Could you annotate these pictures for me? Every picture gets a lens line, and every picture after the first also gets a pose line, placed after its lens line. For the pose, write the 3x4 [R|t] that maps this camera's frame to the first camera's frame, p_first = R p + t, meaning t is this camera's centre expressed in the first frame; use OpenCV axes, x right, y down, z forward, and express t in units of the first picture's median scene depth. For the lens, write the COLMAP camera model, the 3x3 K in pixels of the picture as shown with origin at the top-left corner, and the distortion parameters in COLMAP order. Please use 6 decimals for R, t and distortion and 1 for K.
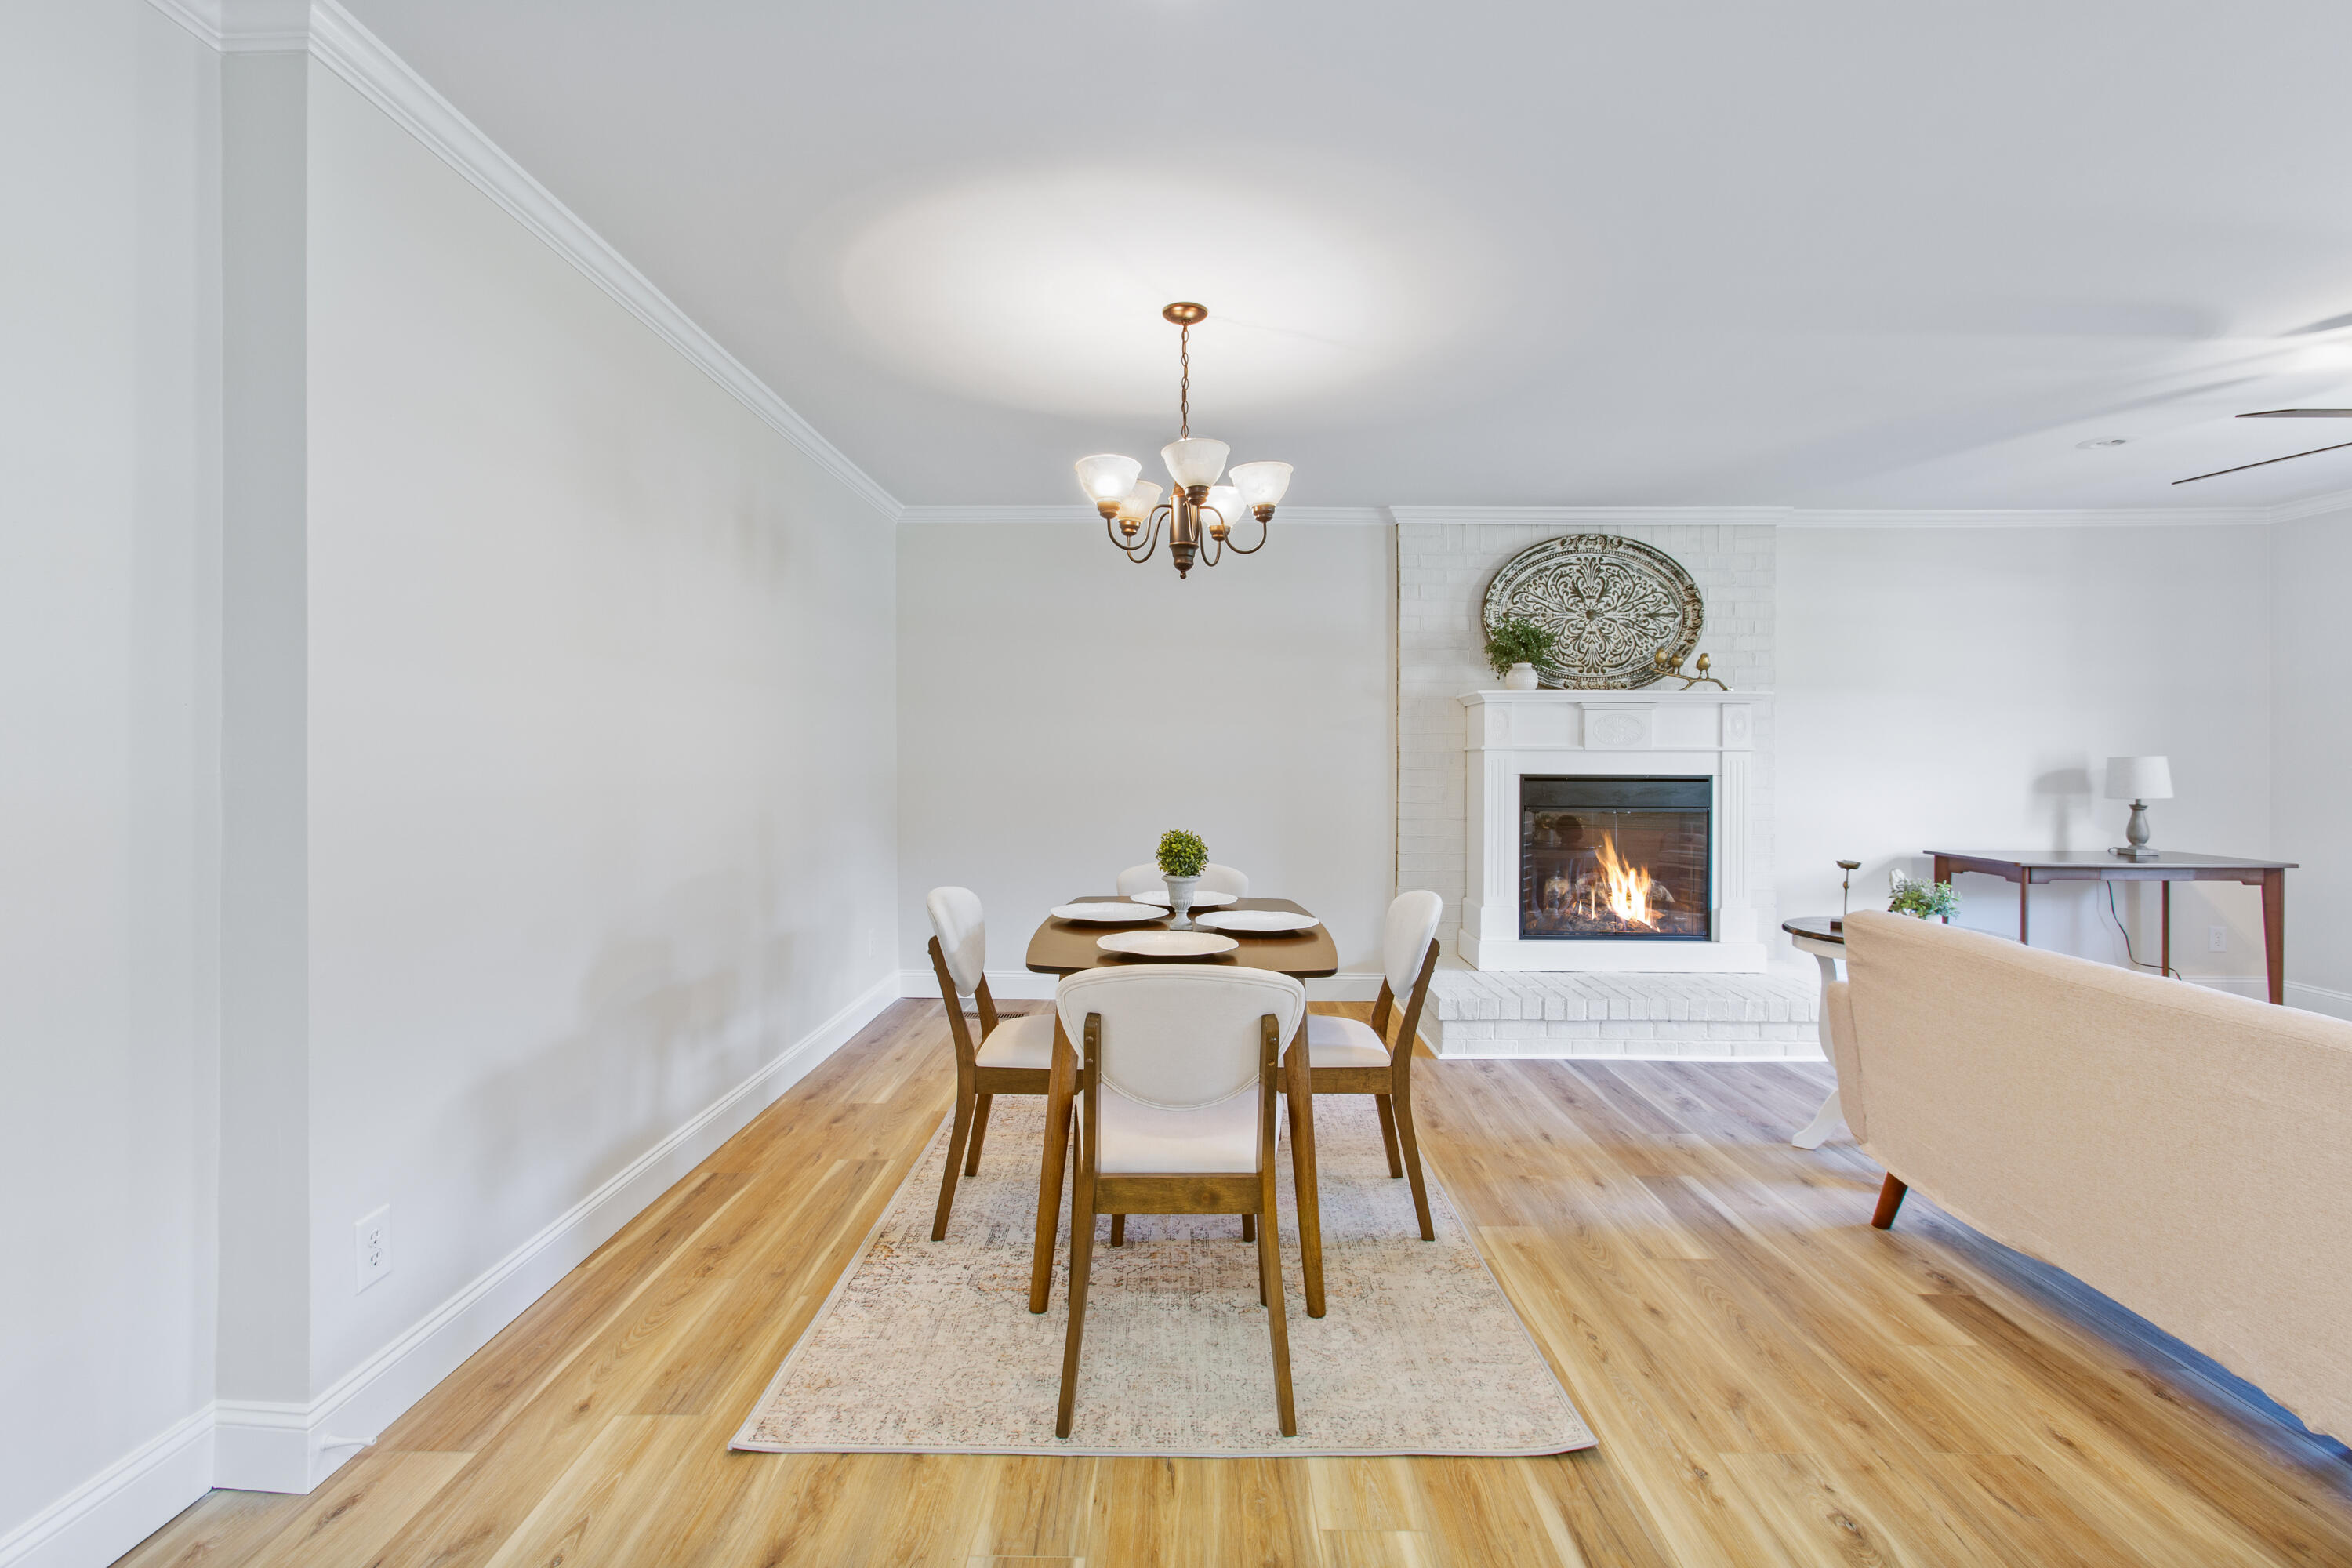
lens RADIAL K [[1066.3, 0, 1174.1], [0, 1066.3, 767.8], [0, 0, 1]] dist [-0.015747, 0.011200]
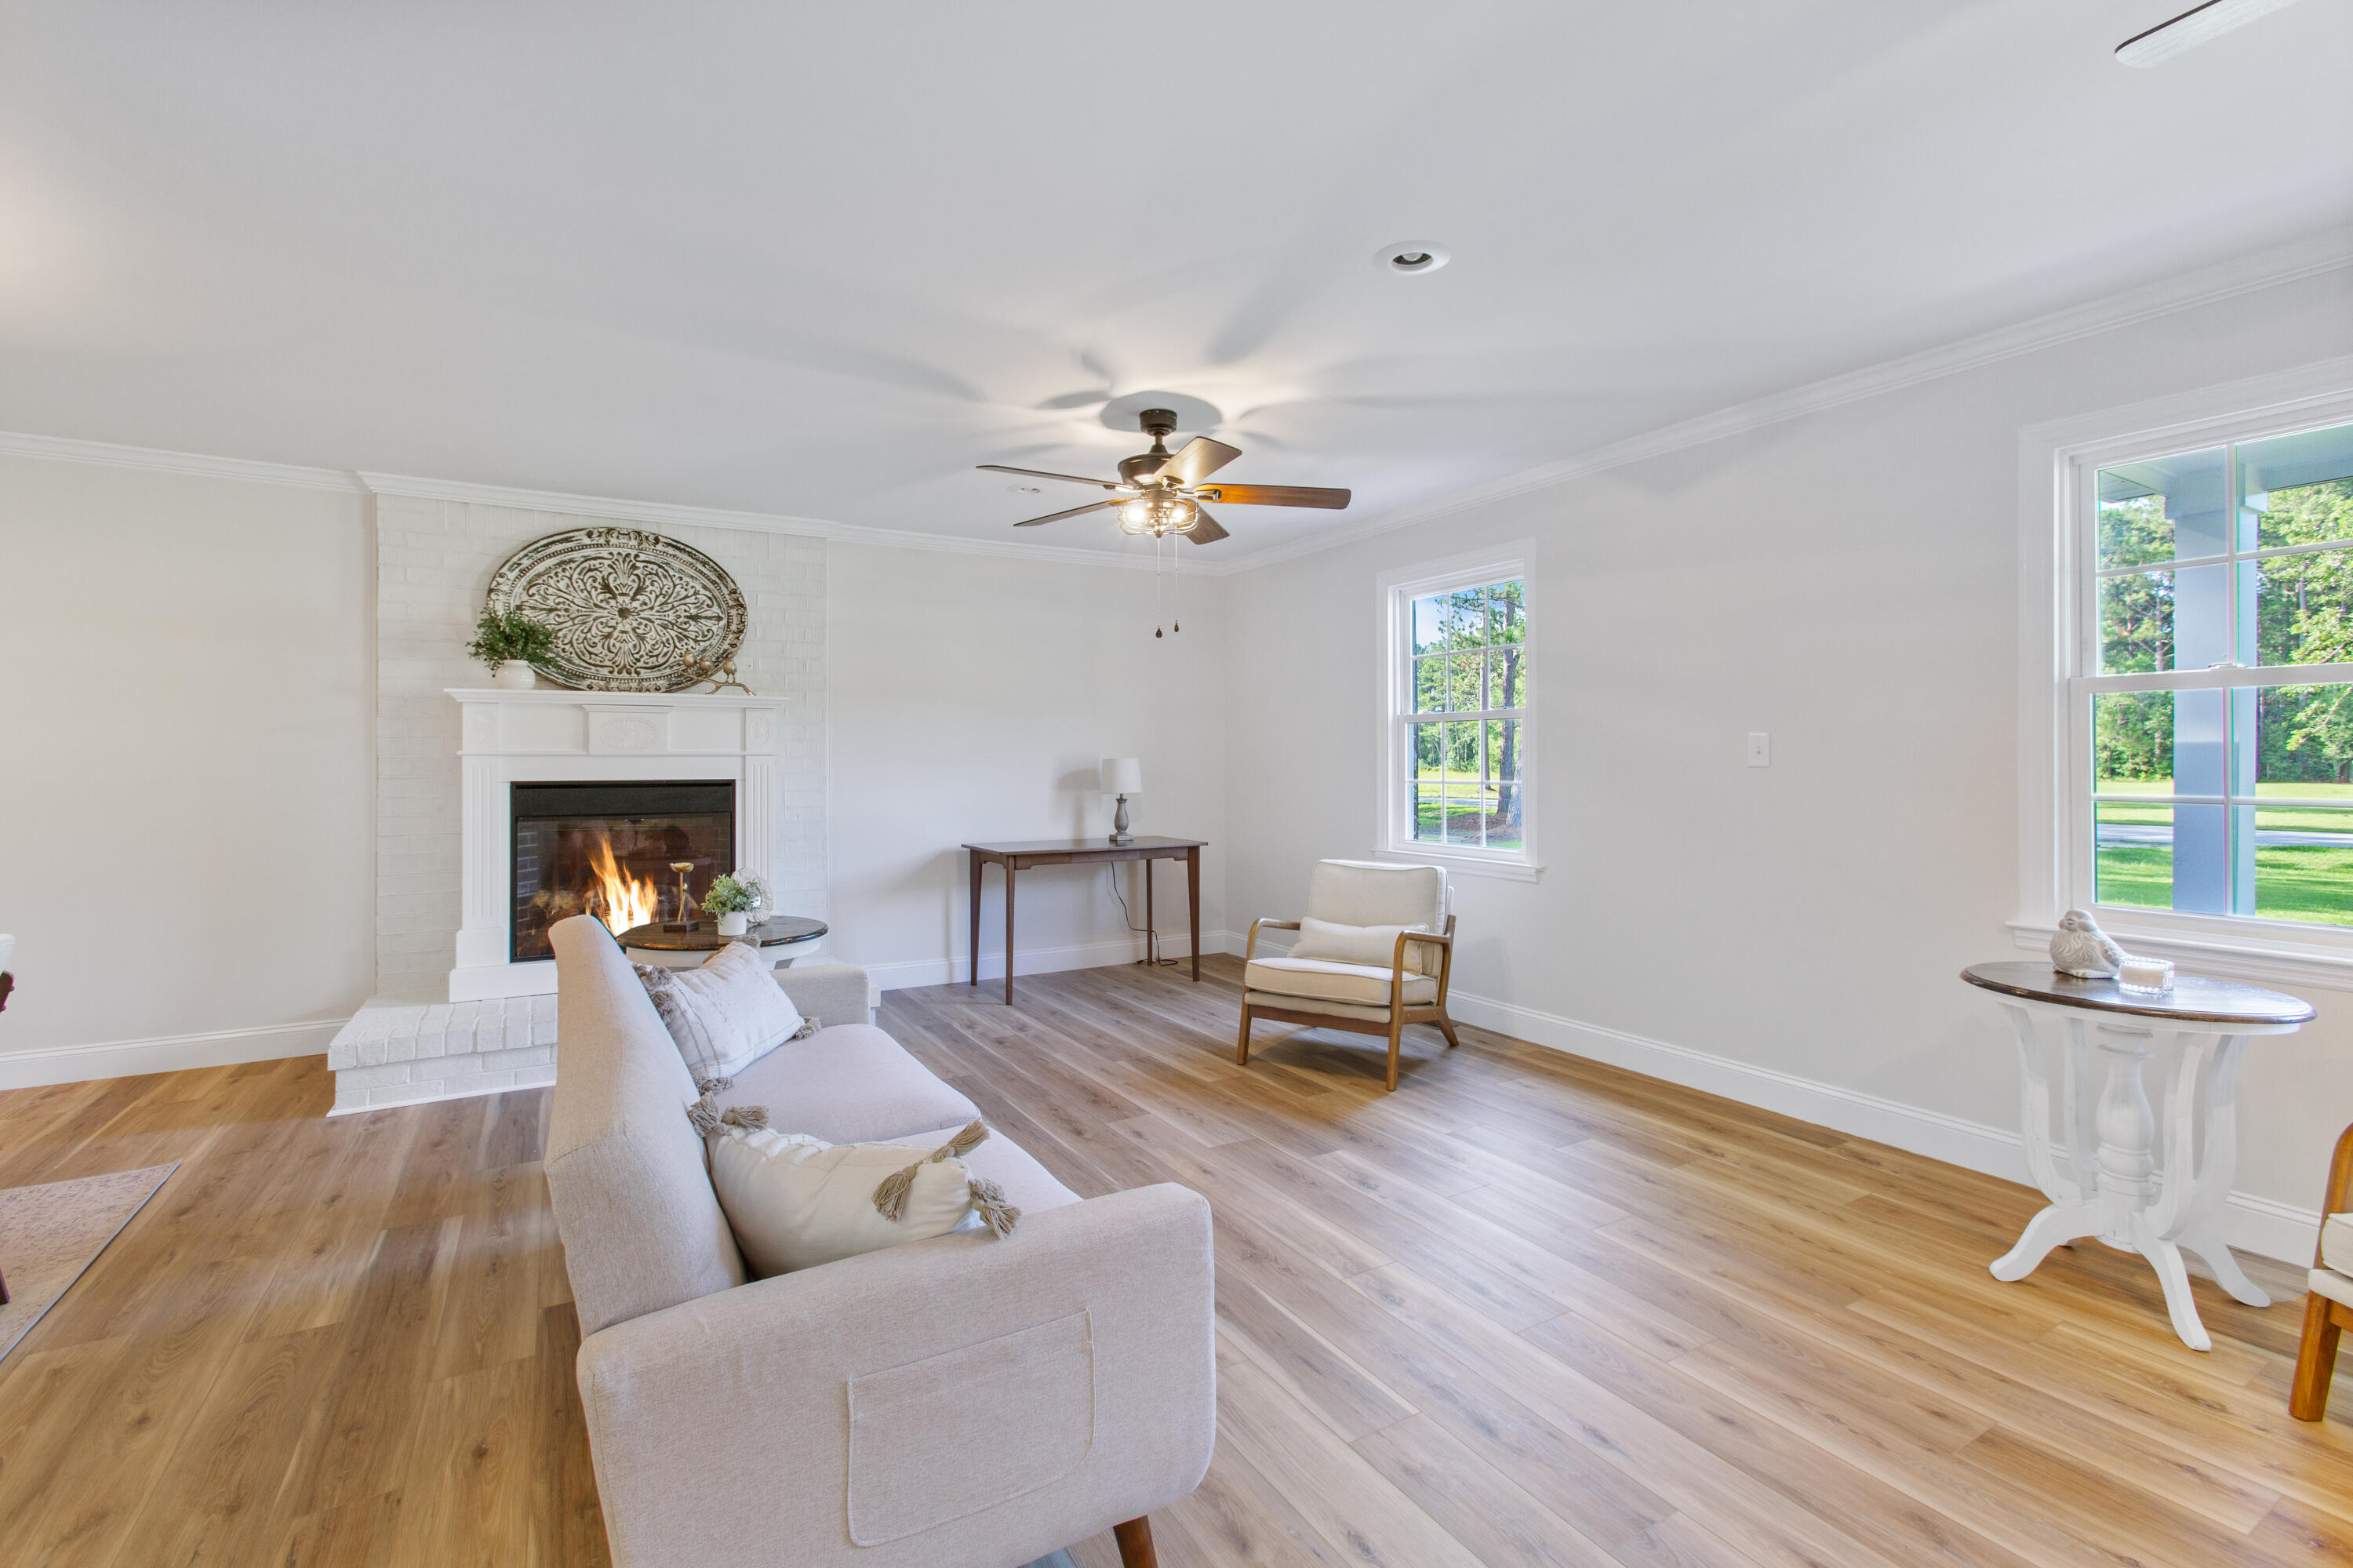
lens RADIAL K [[1066.8, 0, 1174.6], [0, 1066.8, 767.8], [0, 0, 1]] dist [-0.015747, 0.011200]
pose [[0.857696, -0.010261, 0.514055, 0.325735], [0.011905, 0.999929, 0.000097, 0.000483], [-0.514020, 0.006036, 0.857757, -0.069323]]
